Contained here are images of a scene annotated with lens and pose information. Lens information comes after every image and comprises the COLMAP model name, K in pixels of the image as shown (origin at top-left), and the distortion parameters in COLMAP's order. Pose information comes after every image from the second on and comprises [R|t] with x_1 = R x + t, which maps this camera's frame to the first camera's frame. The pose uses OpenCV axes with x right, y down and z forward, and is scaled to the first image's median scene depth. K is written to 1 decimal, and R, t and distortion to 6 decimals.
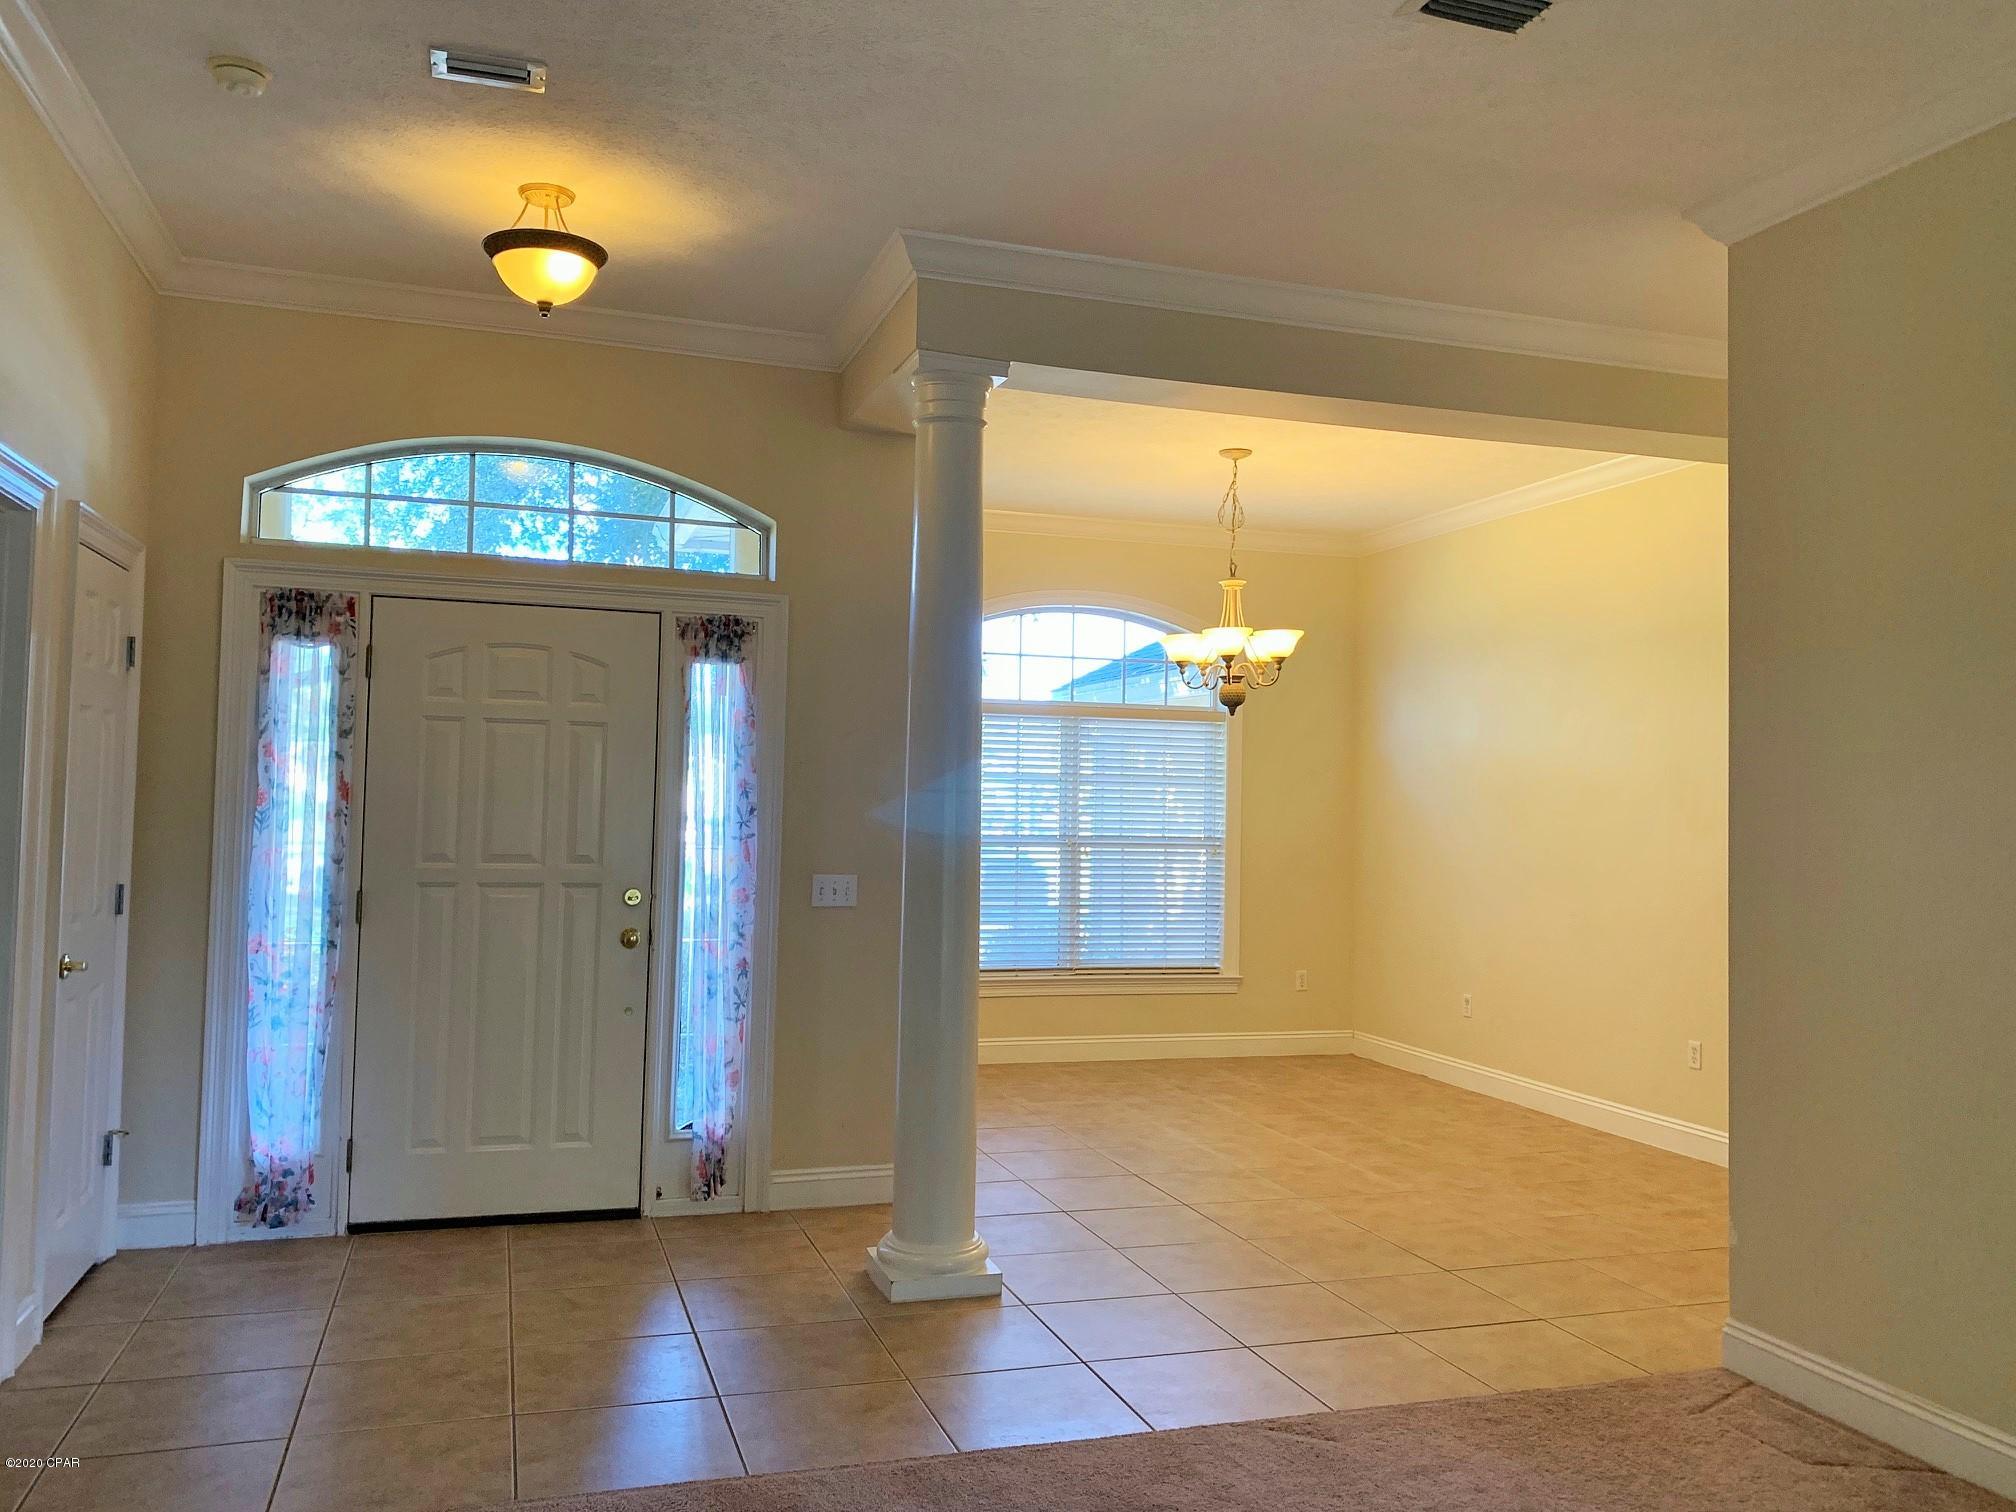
lens RADIAL K [[1551.1, 0, 1006.4], [0, 1551.1, 734.7], [0, 0, 1]] dist [0.131251, -0.275008]
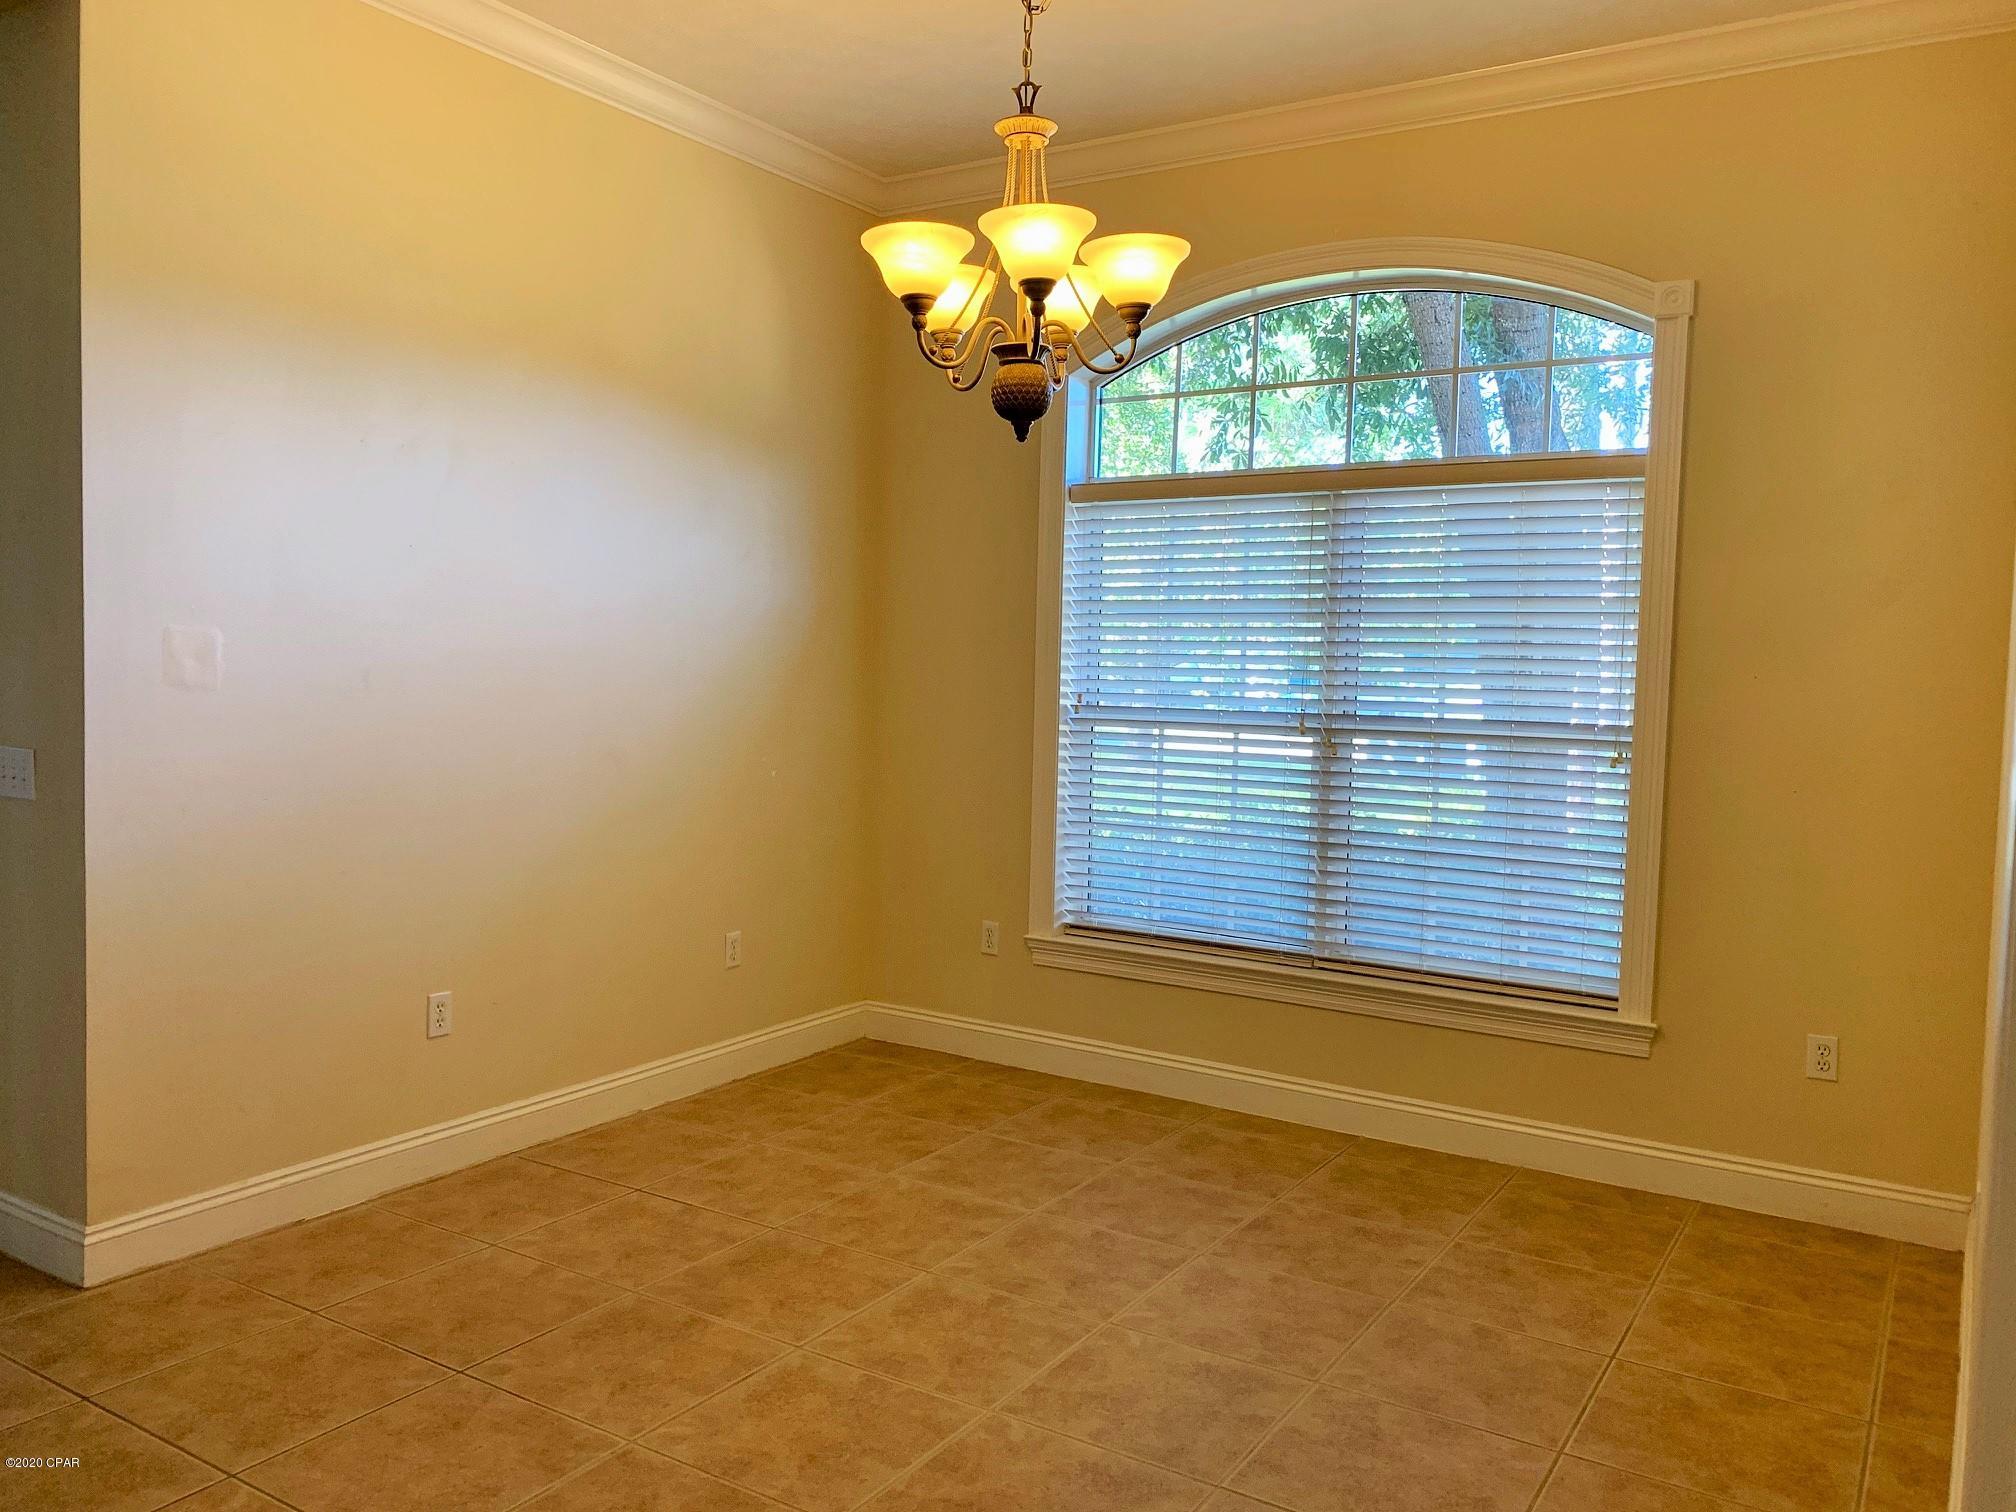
lens RADIAL K [[1550.5, 0, 1017.1], [0, 1550.5, 746.3], [0, 0, 1]] dist [0.122777, -0.217331]
pose [[0.644923, 0.039323, -0.763235, 0.391106], [0.025943, 0.996973, 0.073287, 0.033615], [0.763807, -0.067065, 0.641951, 0.571430]]
